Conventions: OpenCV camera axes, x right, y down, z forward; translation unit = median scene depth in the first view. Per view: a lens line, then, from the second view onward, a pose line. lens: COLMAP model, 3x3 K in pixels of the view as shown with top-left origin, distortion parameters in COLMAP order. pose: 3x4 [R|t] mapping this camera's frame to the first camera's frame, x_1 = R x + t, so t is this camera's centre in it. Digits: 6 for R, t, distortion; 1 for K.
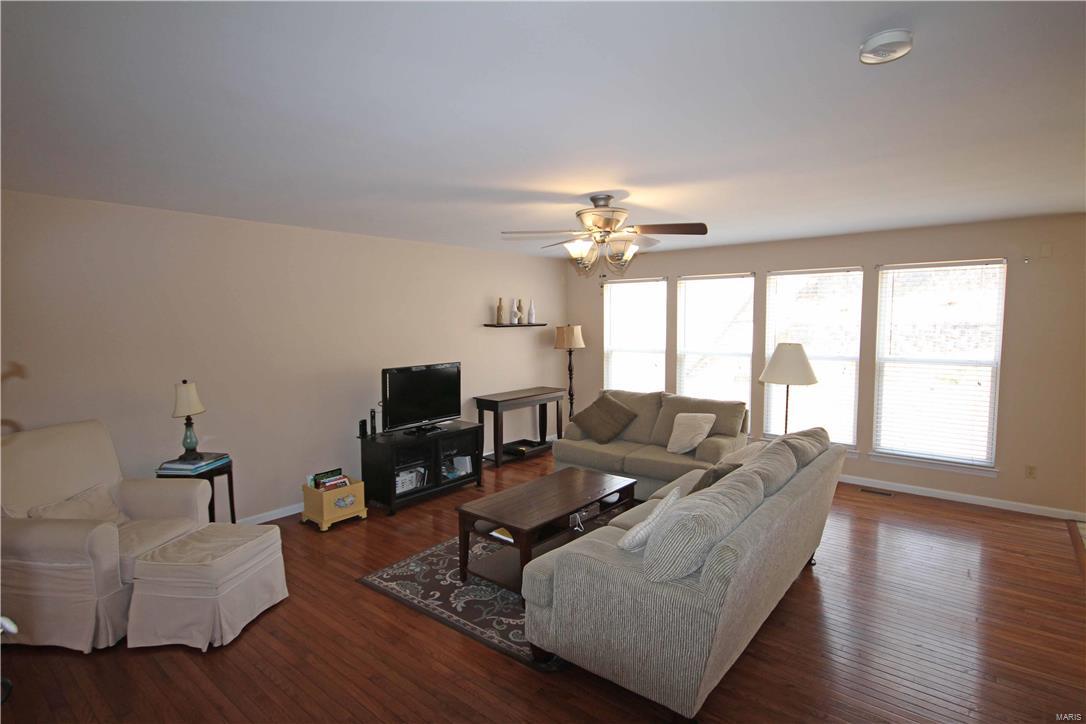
lens RADIAL K [[553.1, 0, 543.0], [0, 553.1, 362.0], [0, 0, 1]] dist [0.002375, 0.000053]
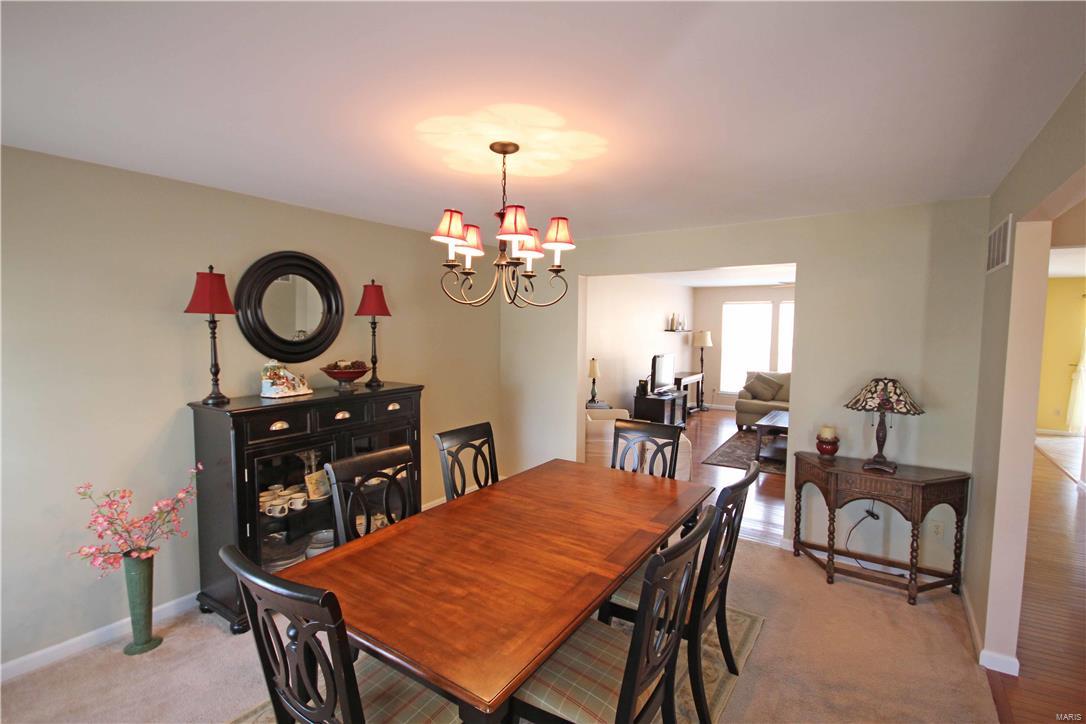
lens RADIAL K [[502.6, 0, 543.0], [0, 502.6, 362.0], [0, 0, 1]] dist [0.001025, 0.000385]
pose [[0.995642, 0.004279, 0.093158, -0.774242], [-0.003388, 0.999947, -0.009723, 0.049821], [-0.093195, 0.009365, 0.995604, -0.497071]]
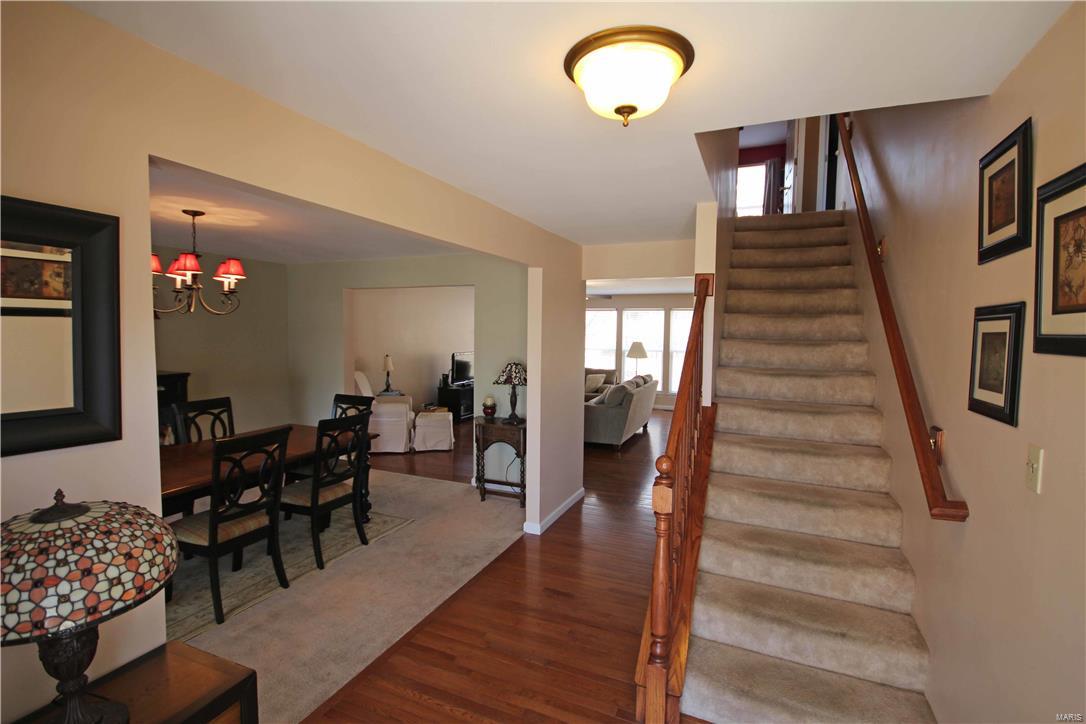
lens RADIAL K [[502.6, 0, 543.0], [0, 502.6, 362.0], [0, 0, 1]] dist [0.001025, 0.000385]
pose [[0.961663, -0.001452, 0.274230, -0.481518], [0.006229, 0.999844, -0.016549, 0.078825], [-0.274163, 0.017623, 0.961522, -0.866535]]
